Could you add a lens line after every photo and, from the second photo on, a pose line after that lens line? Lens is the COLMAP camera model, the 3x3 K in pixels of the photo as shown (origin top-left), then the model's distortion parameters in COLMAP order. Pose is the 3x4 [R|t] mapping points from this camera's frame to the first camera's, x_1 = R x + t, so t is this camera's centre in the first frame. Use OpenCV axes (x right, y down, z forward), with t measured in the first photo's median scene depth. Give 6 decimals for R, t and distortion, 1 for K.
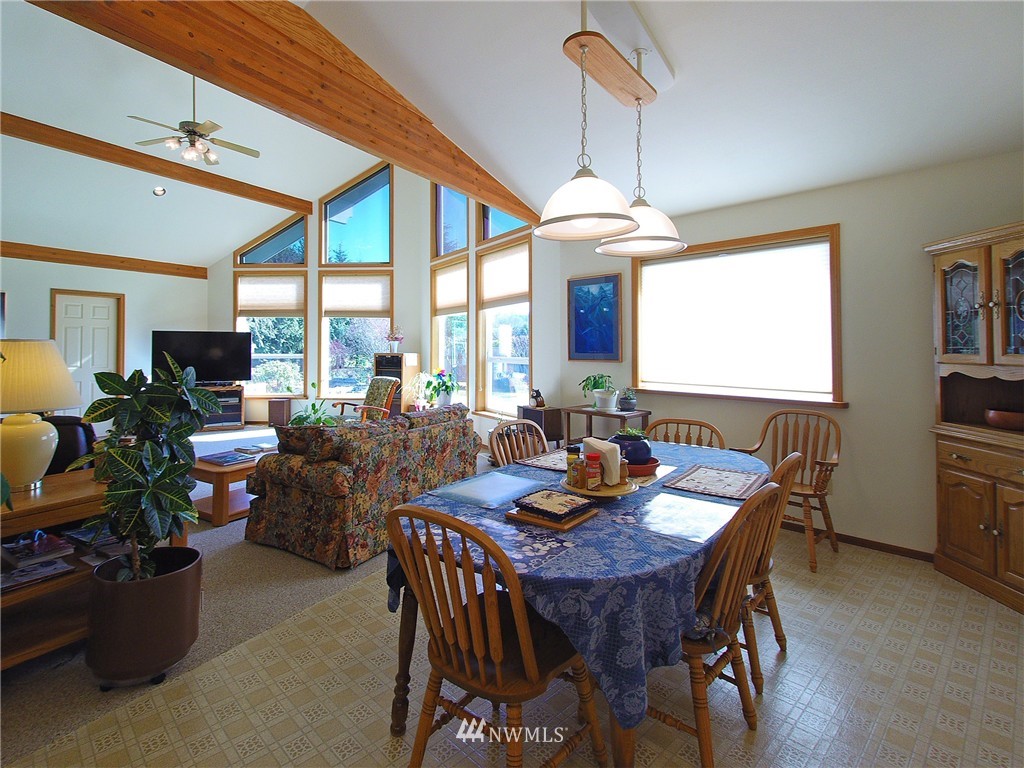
lens RADIAL K [[521.5, 0, 505.2], [0, 521.5, 337.2], [0, 0, 1]] dist [-0.002581, 0.001019]
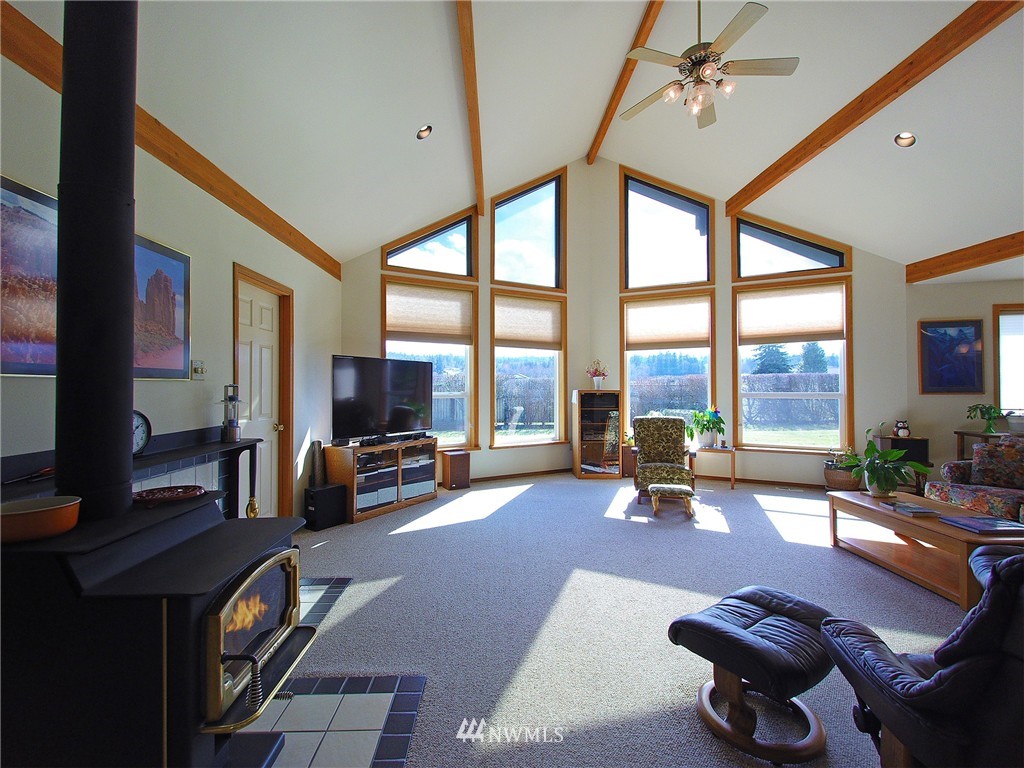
lens RADIAL K [[459.2, 0, 505.5], [0, 459.2, 383.3], [0, 0, 1]] dist [0.014050, -0.006502]
pose [[0.846632, 0.003310, 0.532169, -0.716446], [-0.008635, 0.999934, 0.007518, 0.013511], [-0.532109, -0.010961, 0.846605, 0.391094]]
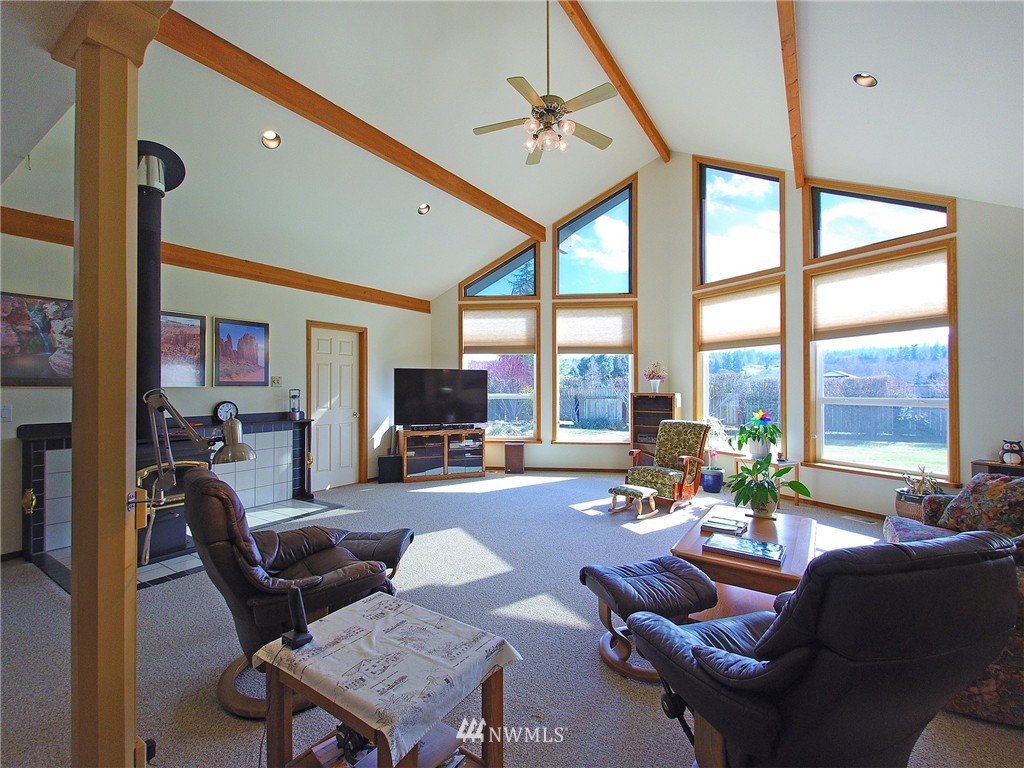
lens RADIAL K [[459.2, 0, 505.8], [0, 459.2, 388.0], [0, 0, 1]] dist [0.014050, -0.006502]
pose [[0.998094, -0.000486, -0.061705, -0.391752], [0.001692, 0.999809, 0.019494, 0.005990], [0.061684, -0.019562, 0.997904, 0.188476]]
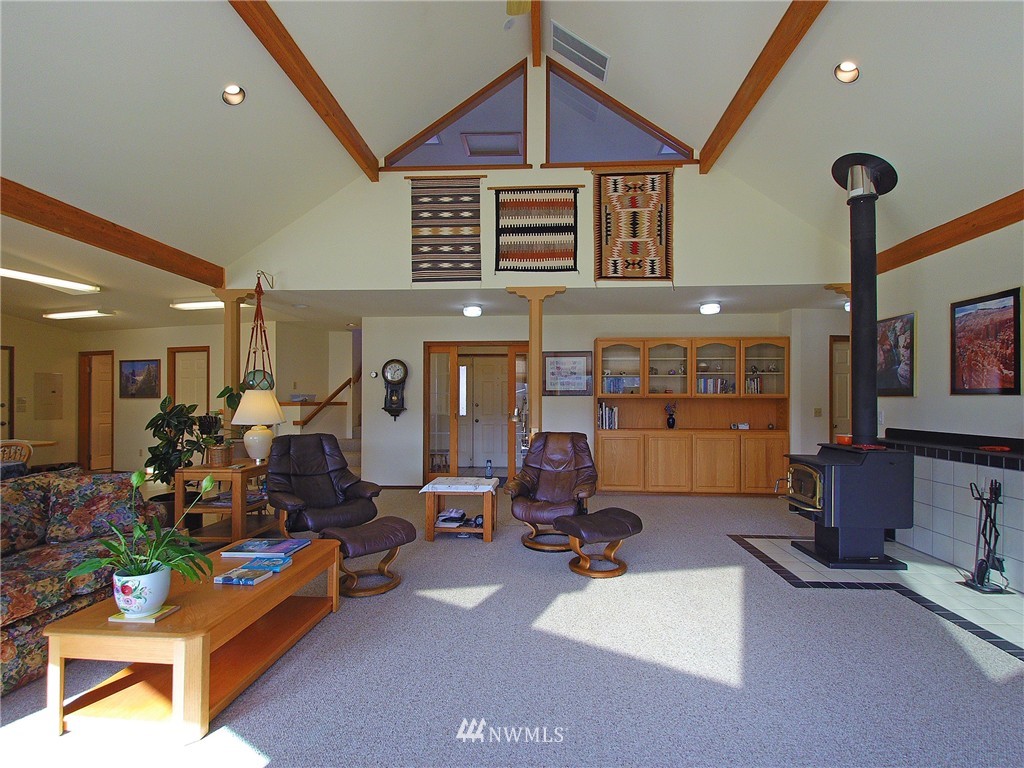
lens RADIAL K [[459.2, 0, 534.7], [0, 459.2, 402.6], [0, 0, 1]] dist [0.014050, -0.006502]
pose [[-0.886552, 0.004667, -0.462606, -0.279031], [0.008161, 0.999951, -0.005552, 0.019304], [0.462557, -0.008698, -0.886547, 0.834868]]
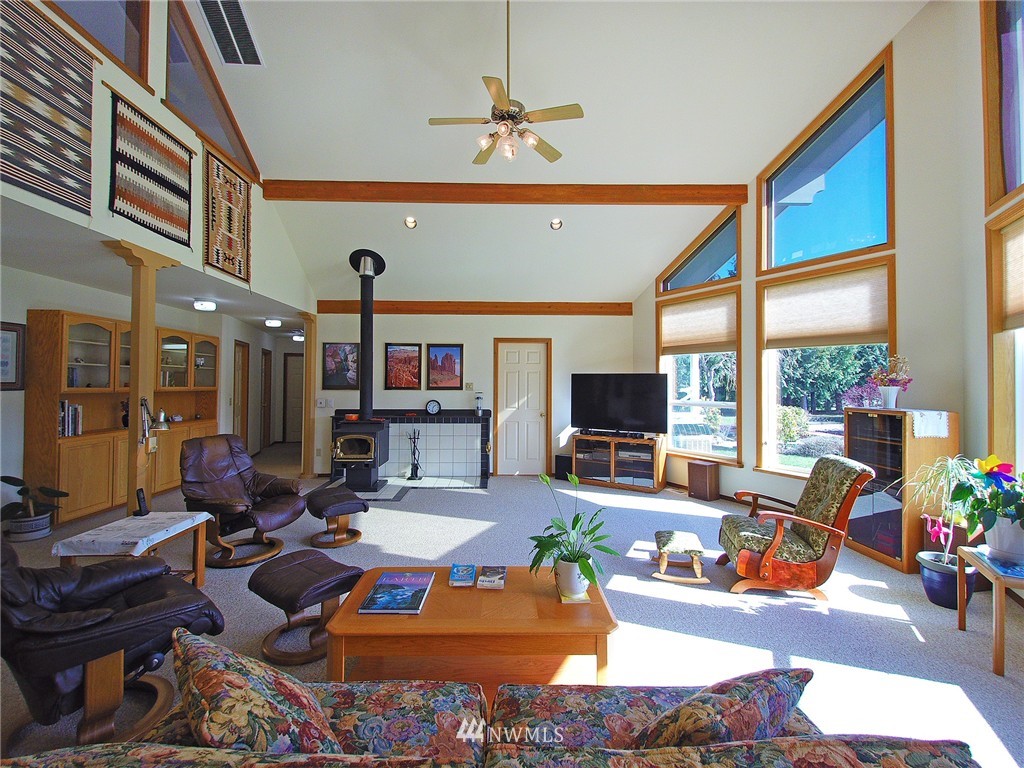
lens RADIAL K [[459.2, 0, 493.8], [0, 459.2, 379.5], [0, 0, 1]] dist [0.014050, -0.006502]
pose [[0.508083, -0.005246, -0.861292, -0.013731], [0.009759, 0.999952, -0.000334, -0.002827], [0.861253, -0.008236, 0.508110, 0.397995]]
